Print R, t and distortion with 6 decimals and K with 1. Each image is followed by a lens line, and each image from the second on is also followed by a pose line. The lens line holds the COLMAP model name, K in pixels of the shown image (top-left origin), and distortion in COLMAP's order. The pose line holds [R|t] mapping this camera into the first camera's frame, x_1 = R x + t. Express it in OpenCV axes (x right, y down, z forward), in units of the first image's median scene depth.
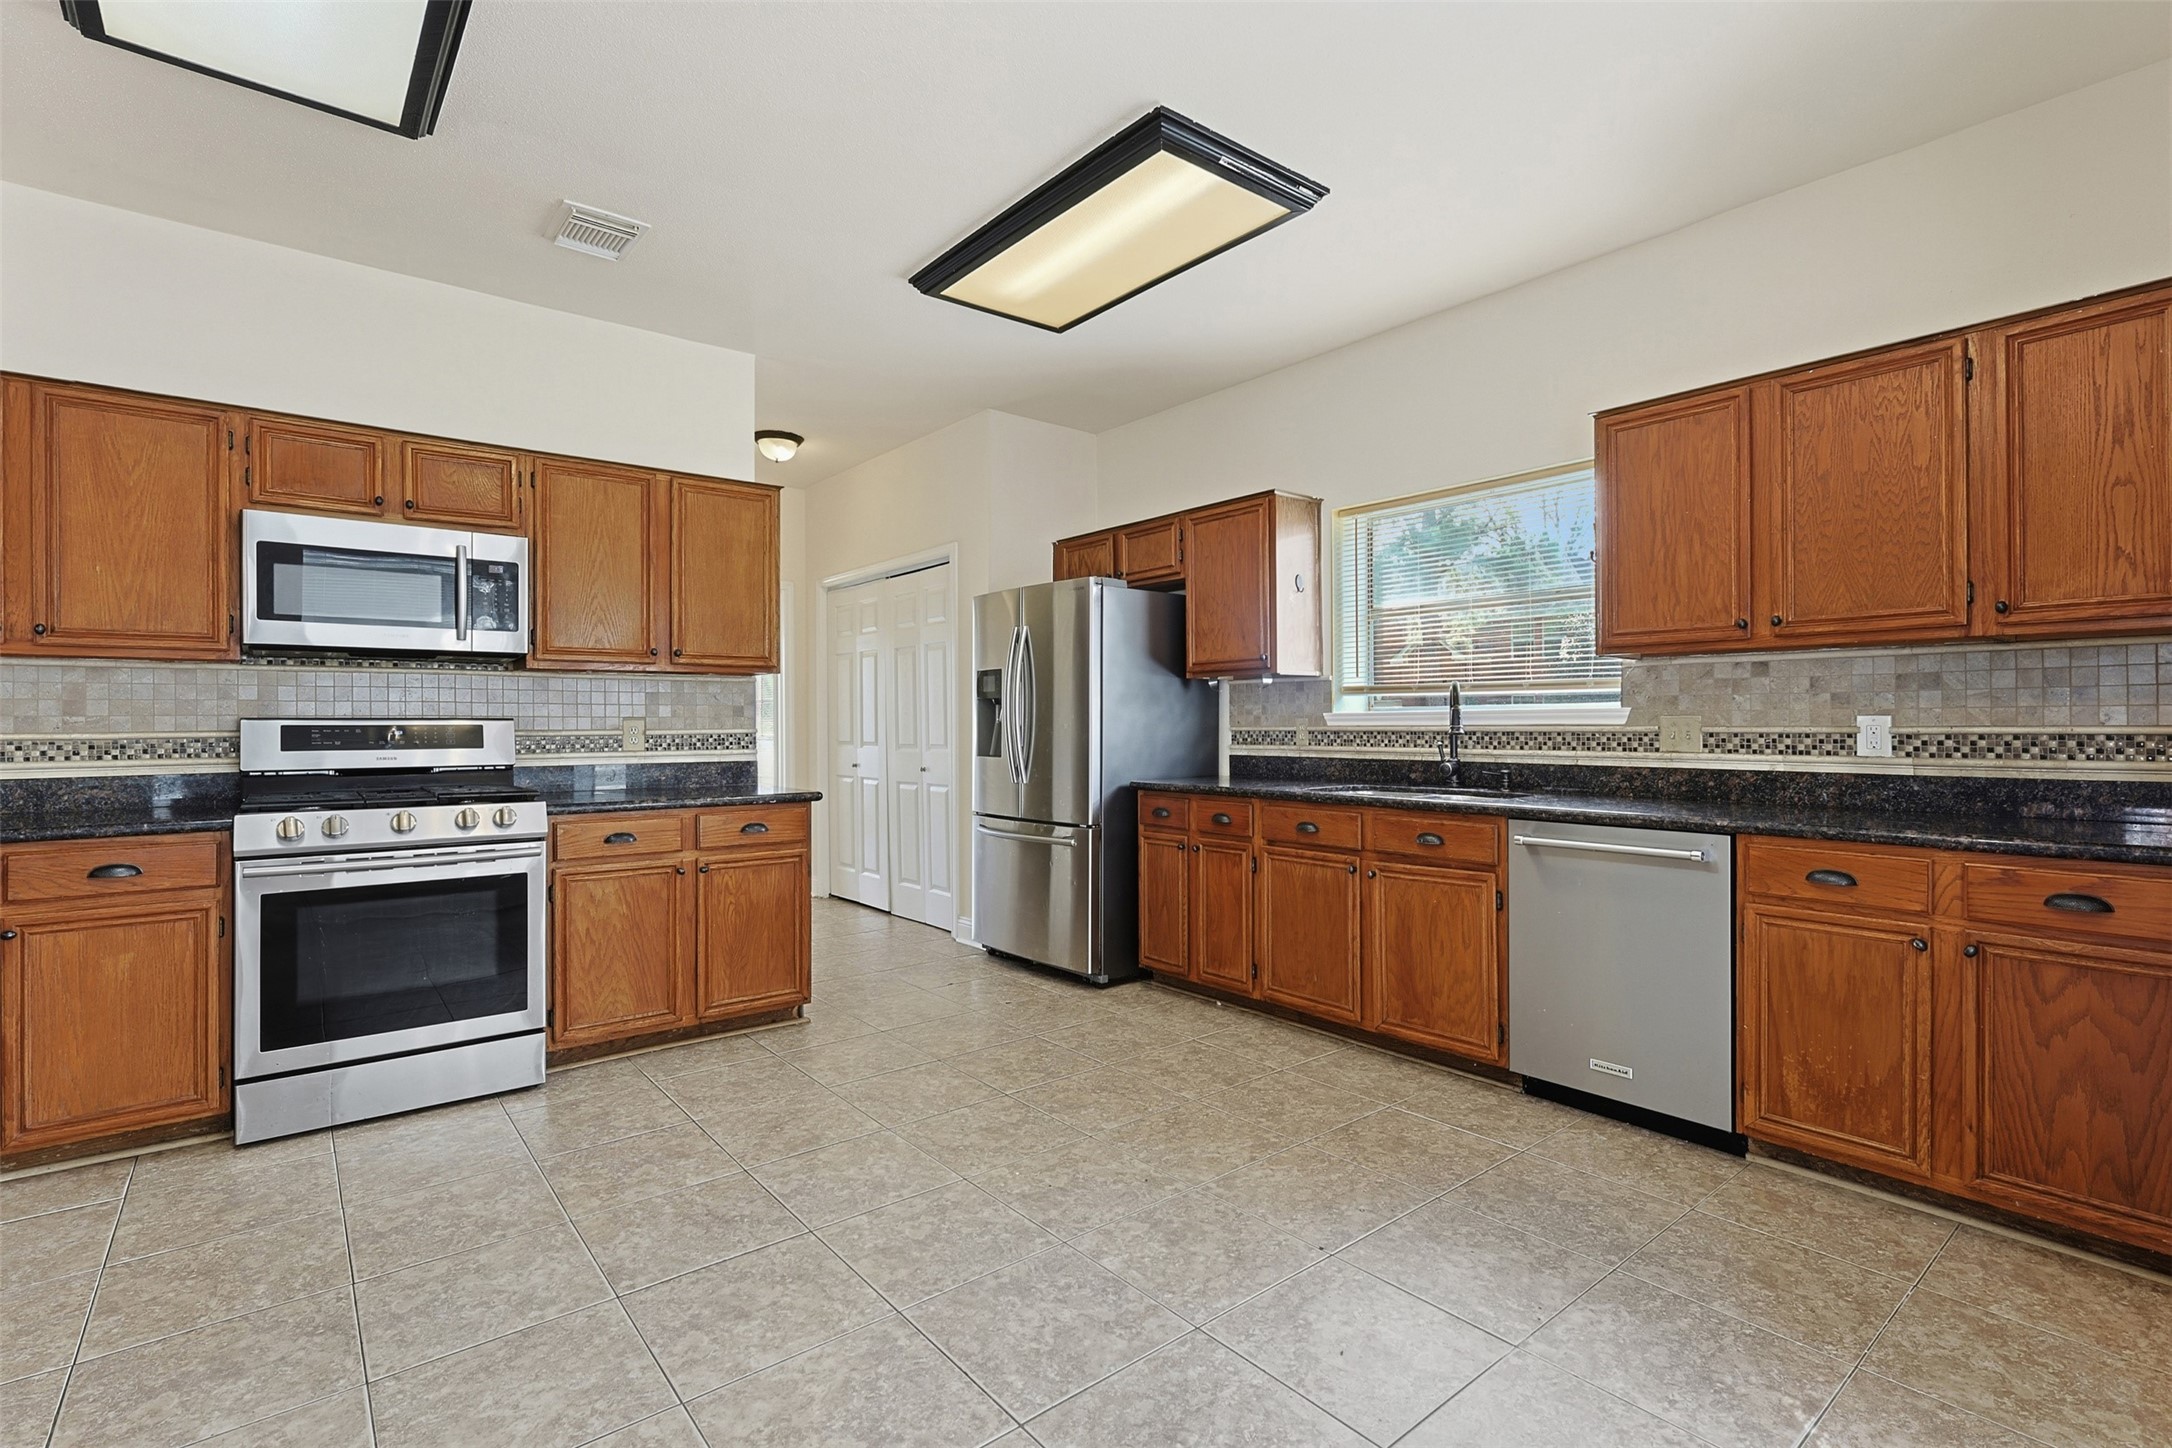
lens RADIAL K [[1003.1, 0, 1083.3], [0, 1003.1, 724.6], [0, 0, 1]] dist [0.002132, 0.001086]
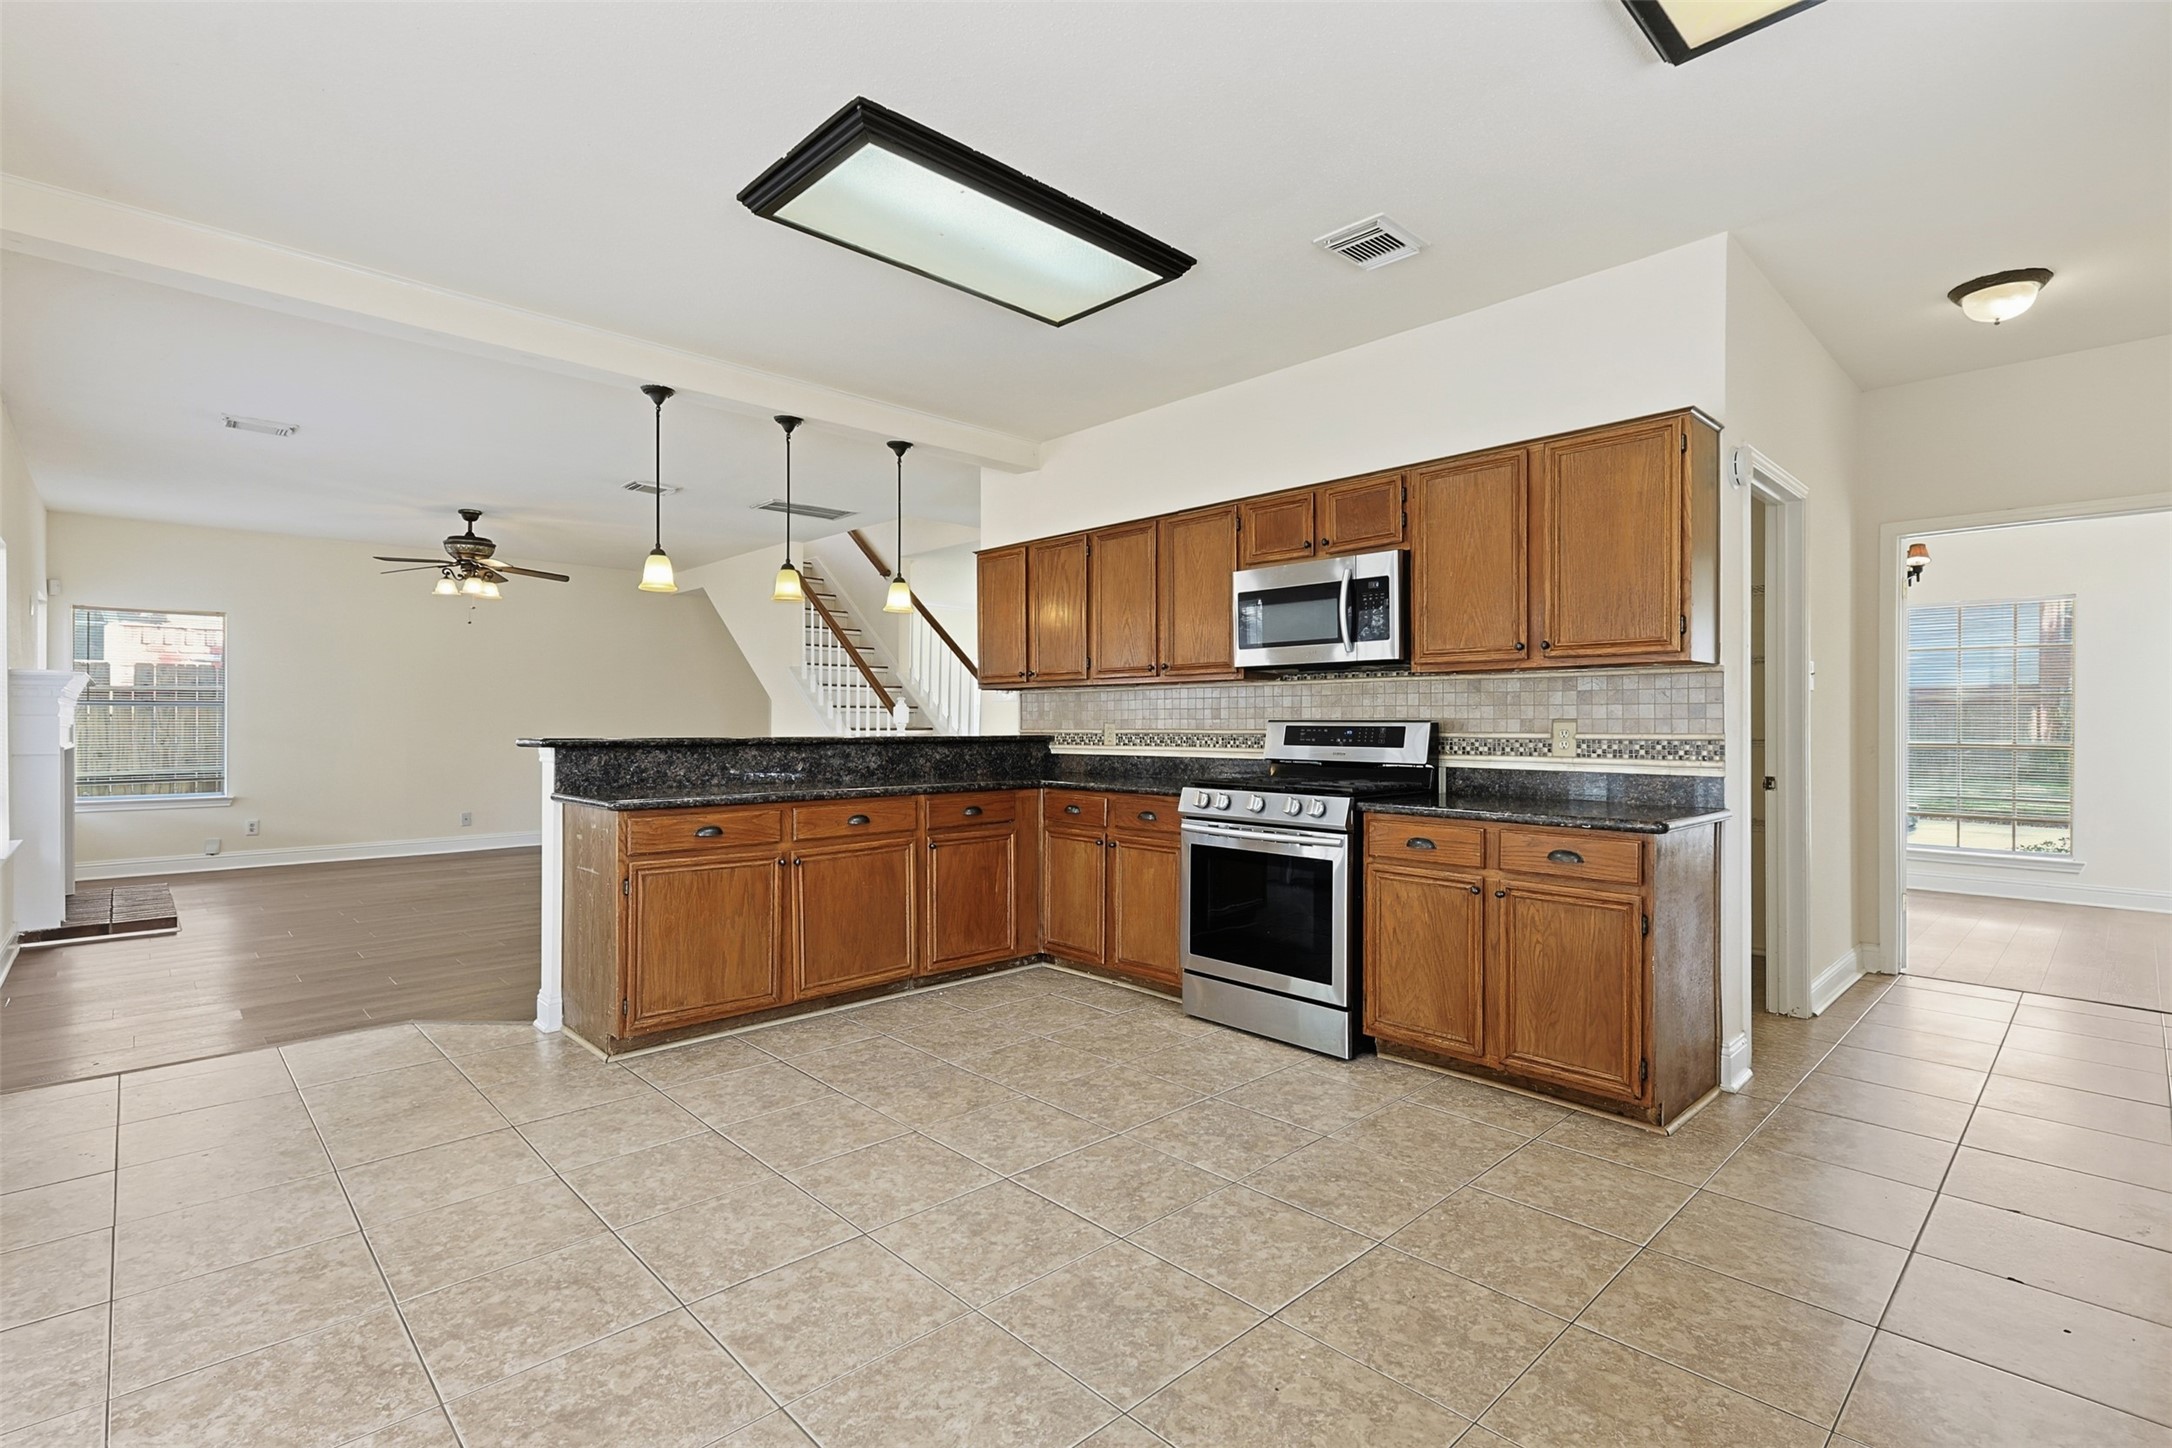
lens RADIAL K [[1003.1, 0, 1088.2], [0, 1003.1, 723.6], [0, 0, 1]] dist [0.002132, 0.001086]
pose [[0.079101, 0.004430, -0.996857, 0.508543], [-0.003811, 0.999984, 0.004142, -0.006576], [0.996859, 0.003472, 0.079116, 0.630890]]
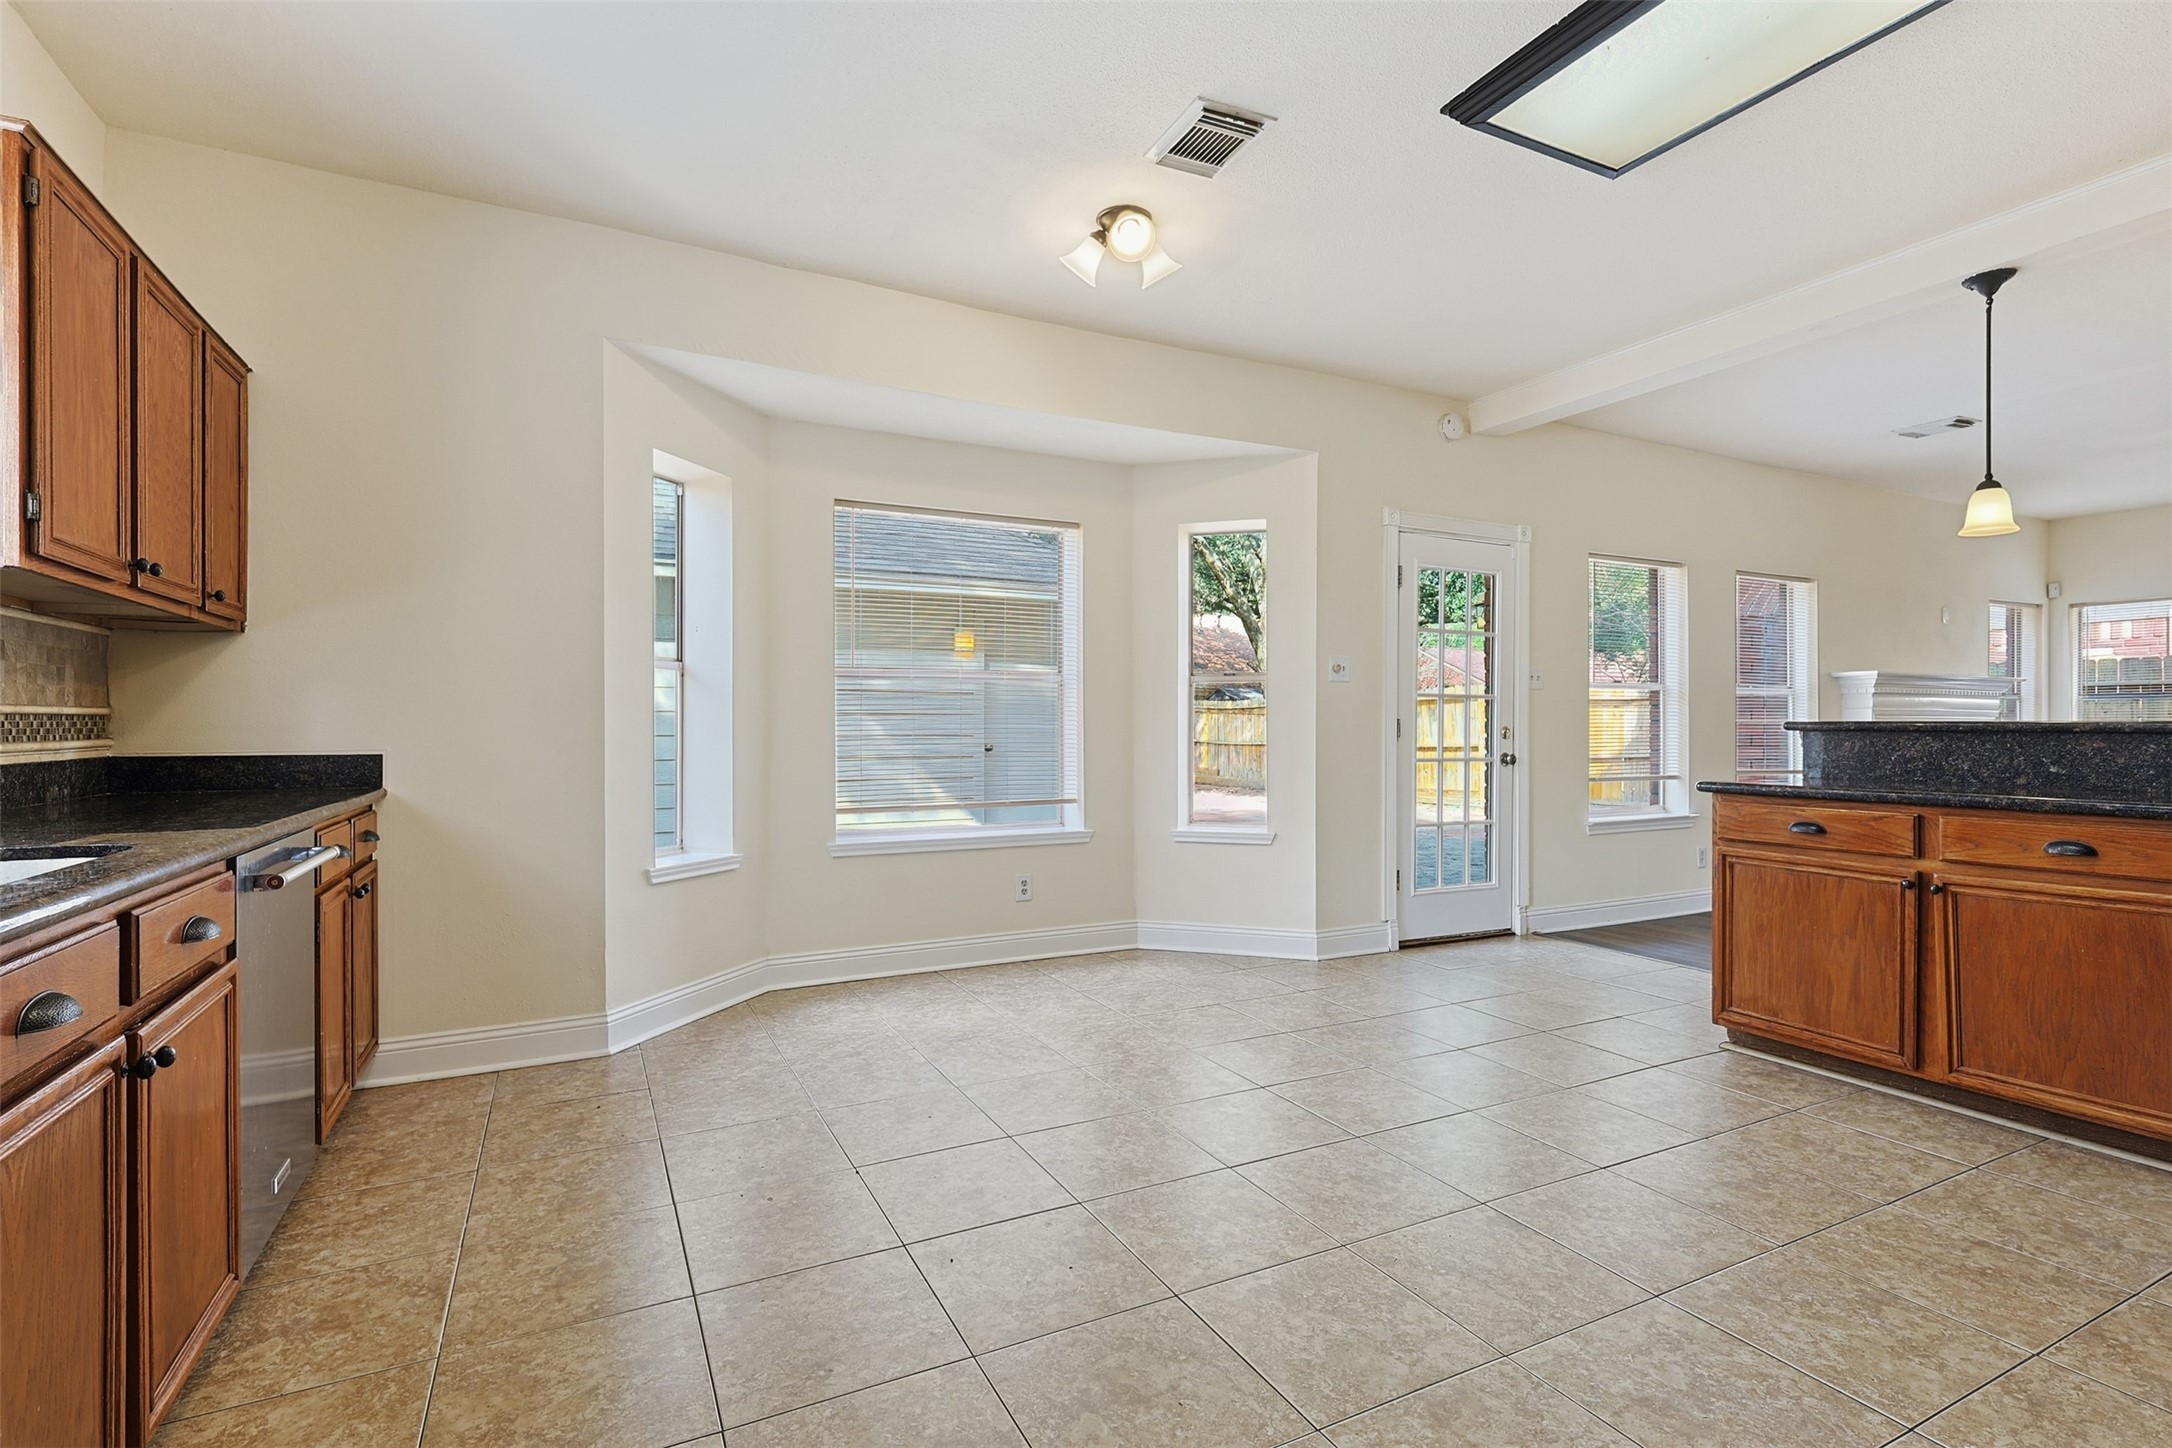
lens RADIAL K [[1003.1, 0, 1087.3], [0, 1003.1, 723.3], [0, 0, 1]] dist [0.002132, 0.001086]
pose [[-0.978690, 0.004579, 0.205293, -0.164804], [0.004256, 0.999989, -0.002016, 0.019147], [-0.205300, -0.001099, -0.978698, 1.384551]]
